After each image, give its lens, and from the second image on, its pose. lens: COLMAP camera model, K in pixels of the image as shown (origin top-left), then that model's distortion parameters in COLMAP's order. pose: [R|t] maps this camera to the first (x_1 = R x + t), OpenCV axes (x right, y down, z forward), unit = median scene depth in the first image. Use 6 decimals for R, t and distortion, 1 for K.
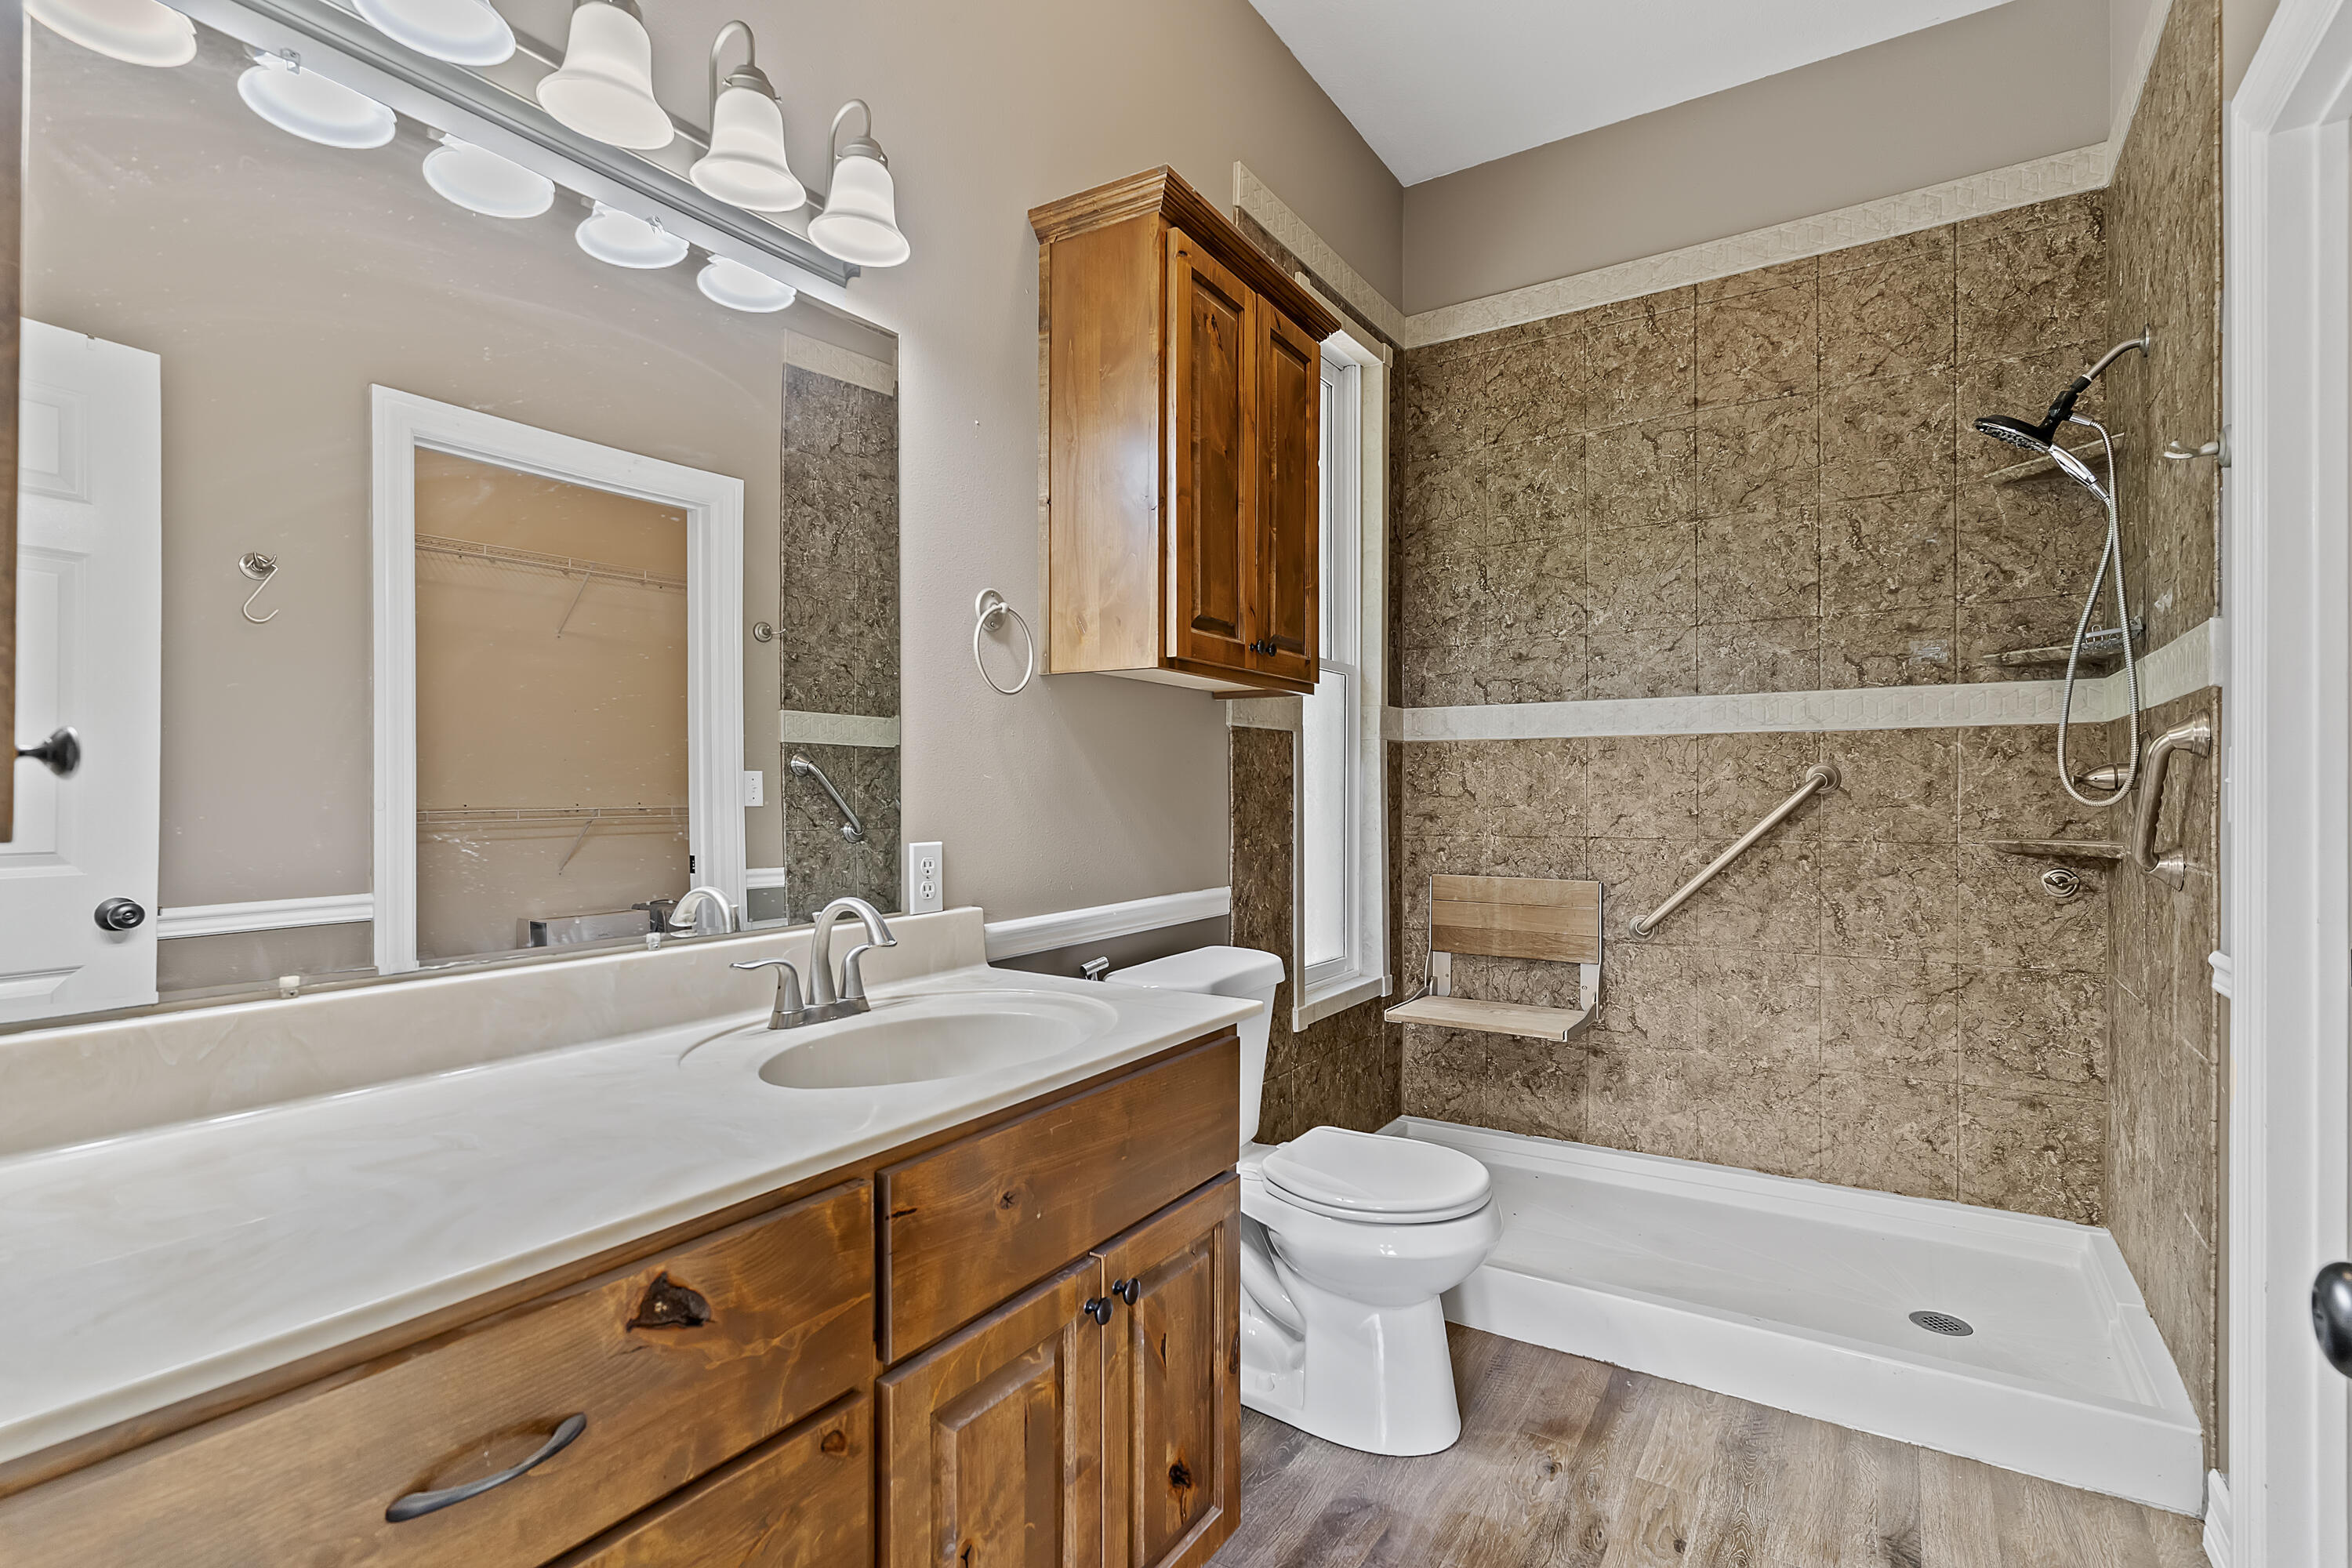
lens RADIAL K [[1143.0, 0, 1178.4], [0, 1143.0, 790.7], [0, 0, 1]] dist [0.002363, -0.000324]
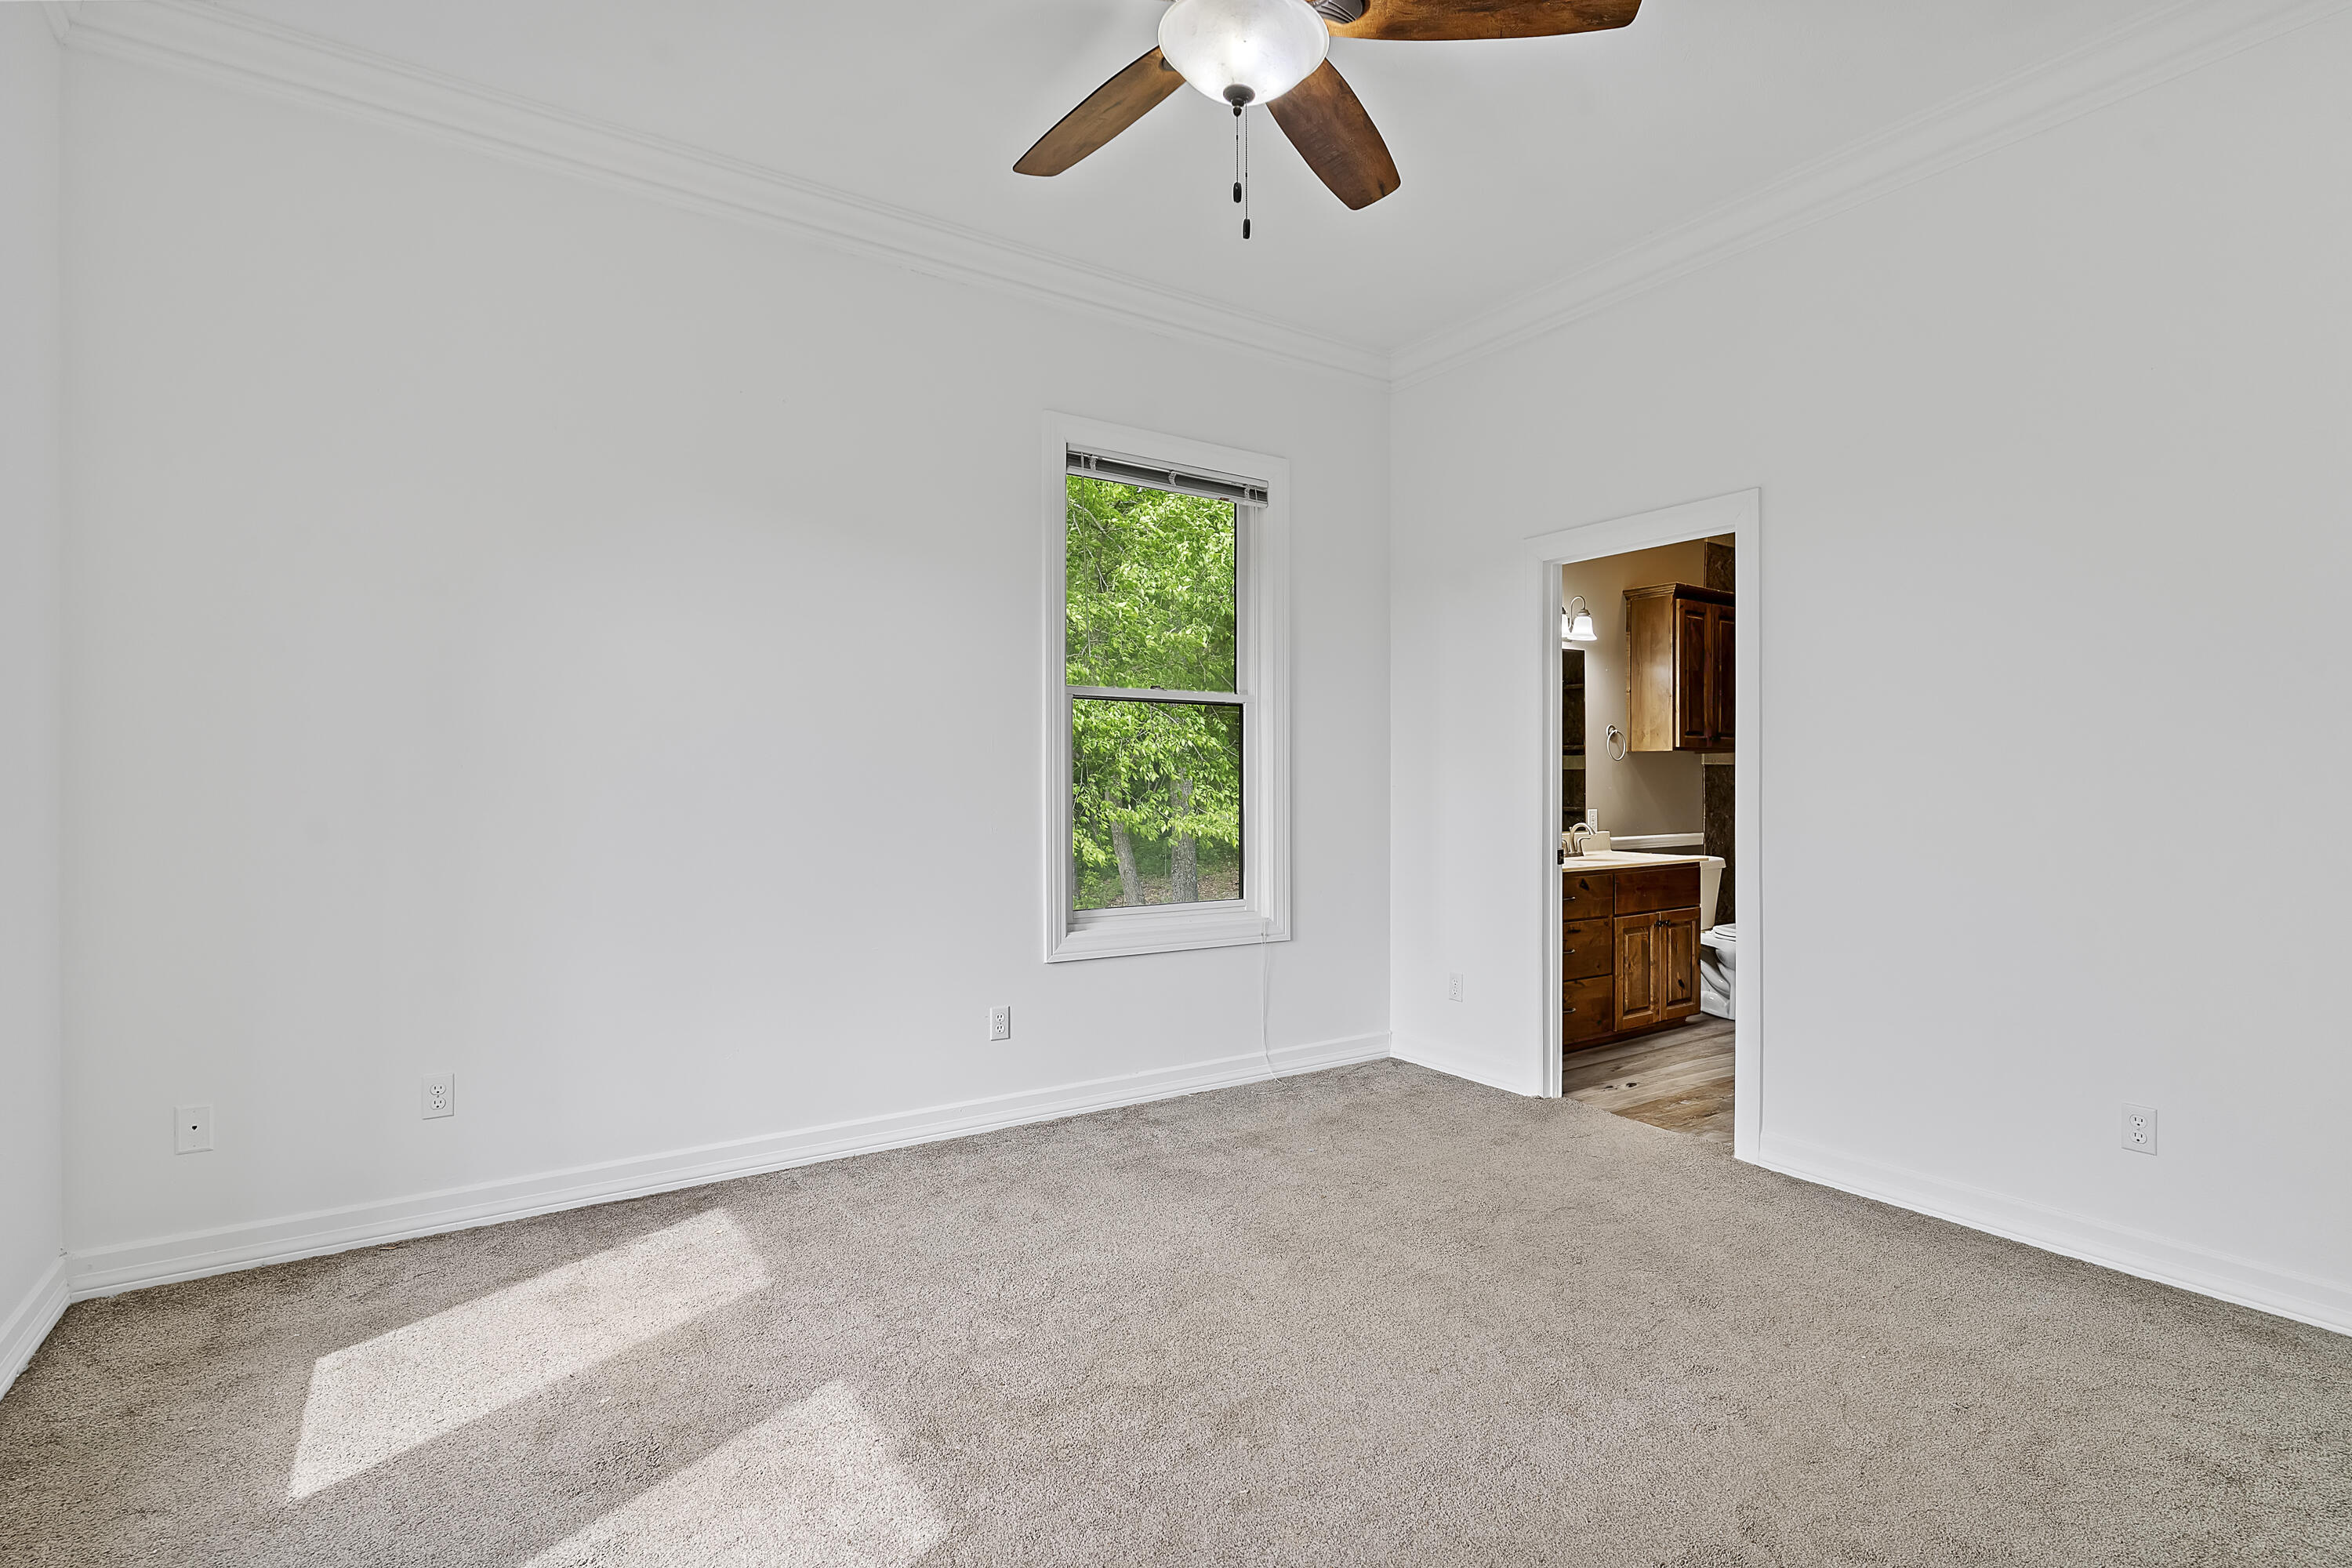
lens RADIAL K [[1143.0, 0, 1186.9], [0, 1143.0, 788.5], [0, 0, 1]] dist [0.002363, -0.000324]
pose [[0.919572, -0.001545, -0.392919, -0.010191], [0.003559, 0.999984, 0.004399, -0.027430], [0.392906, -0.005444, 0.919563, -2.087713]]
